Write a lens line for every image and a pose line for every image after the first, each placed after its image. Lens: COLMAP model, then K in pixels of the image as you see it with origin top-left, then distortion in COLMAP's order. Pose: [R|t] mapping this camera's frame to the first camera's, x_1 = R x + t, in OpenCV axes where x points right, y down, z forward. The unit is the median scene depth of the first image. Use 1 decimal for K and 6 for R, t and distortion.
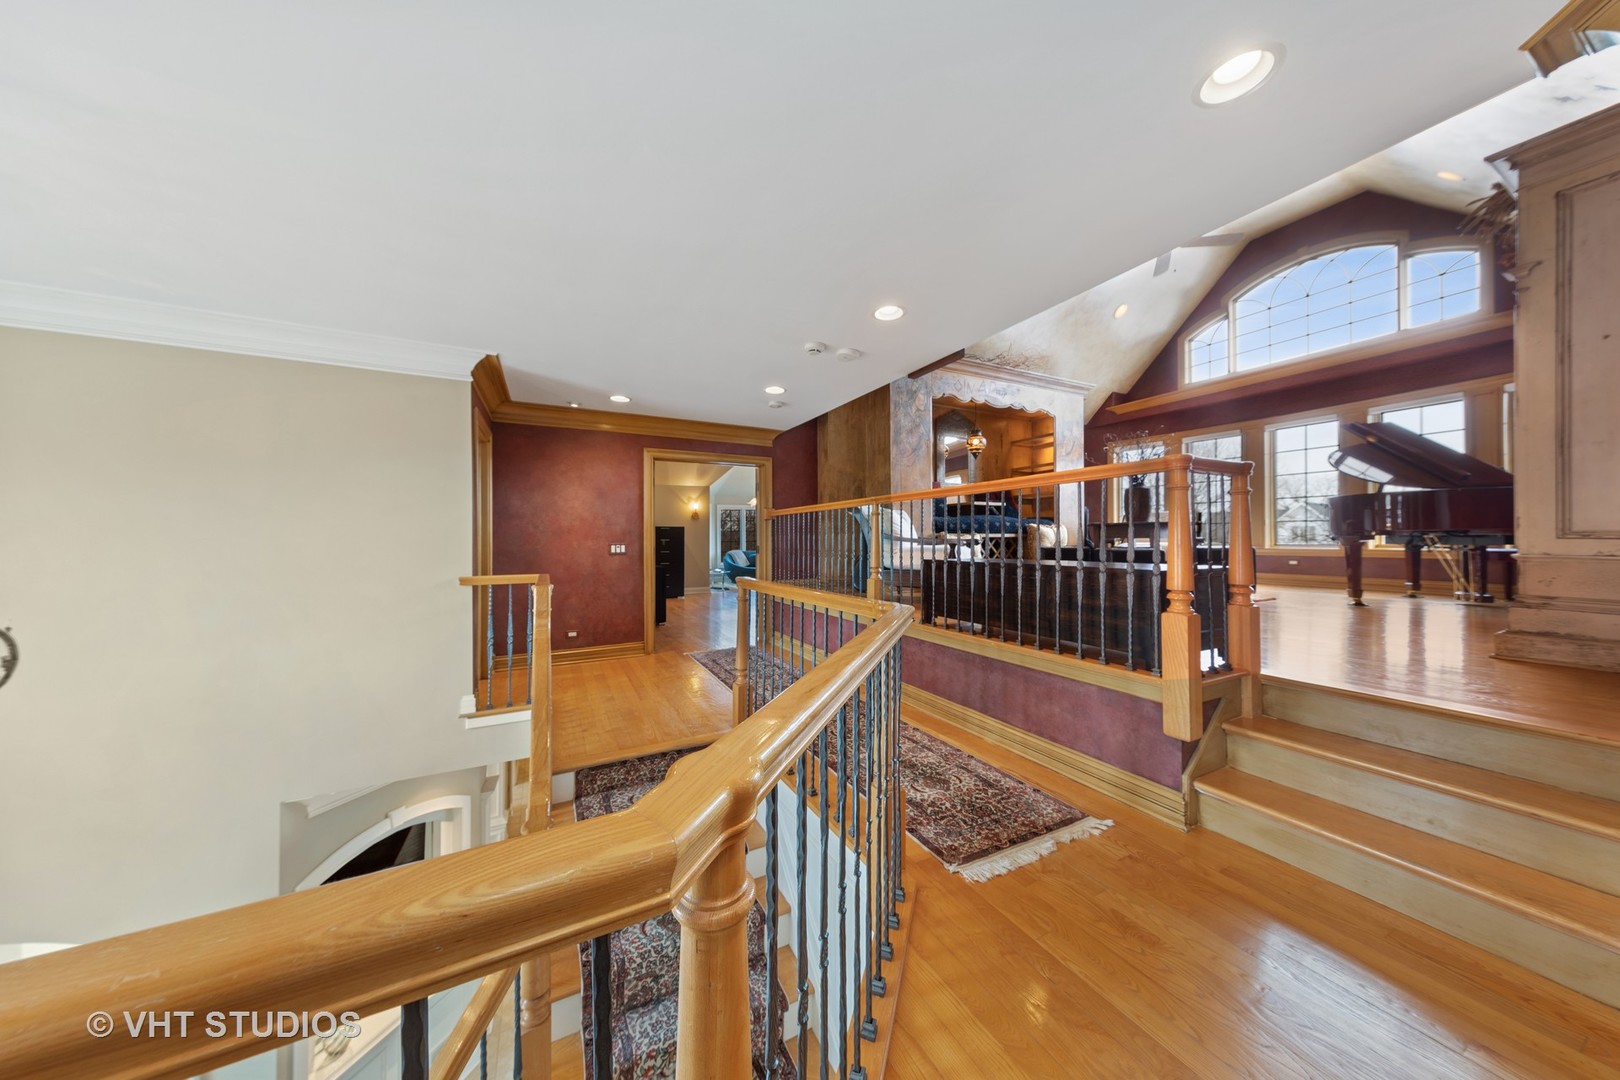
lens RADIAL K [[505.8, 0, 805.7], [0, 505.8, 534.9], [0, 0, 1]] dist [0.001013, -0.000068]
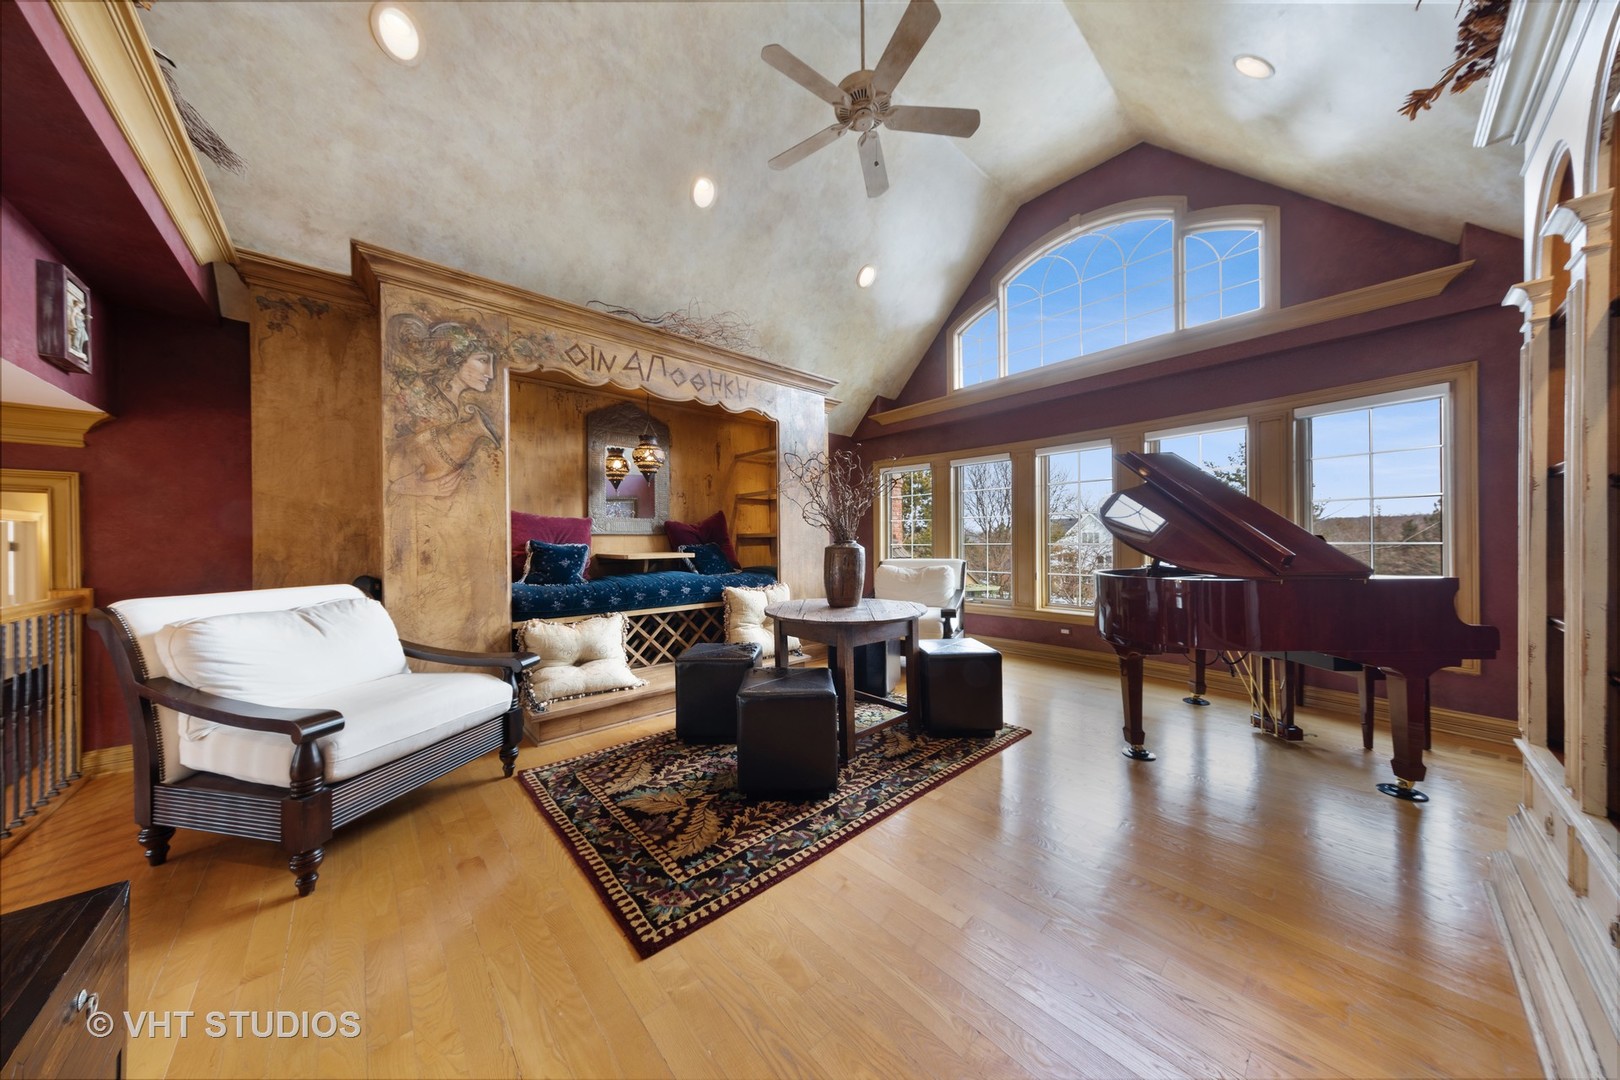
lens RADIAL K [[505.8, 0, 811.8], [0, 505.8, 541.7], [0, 0, 1]] dist [0.001013, -0.000068]
pose [[0.963143, -0.004287, 0.268957, 0.364715], [0.002130, 0.999963, 0.008314, -0.080913], [-0.268983, -0.007434, 0.963116, 0.344266]]
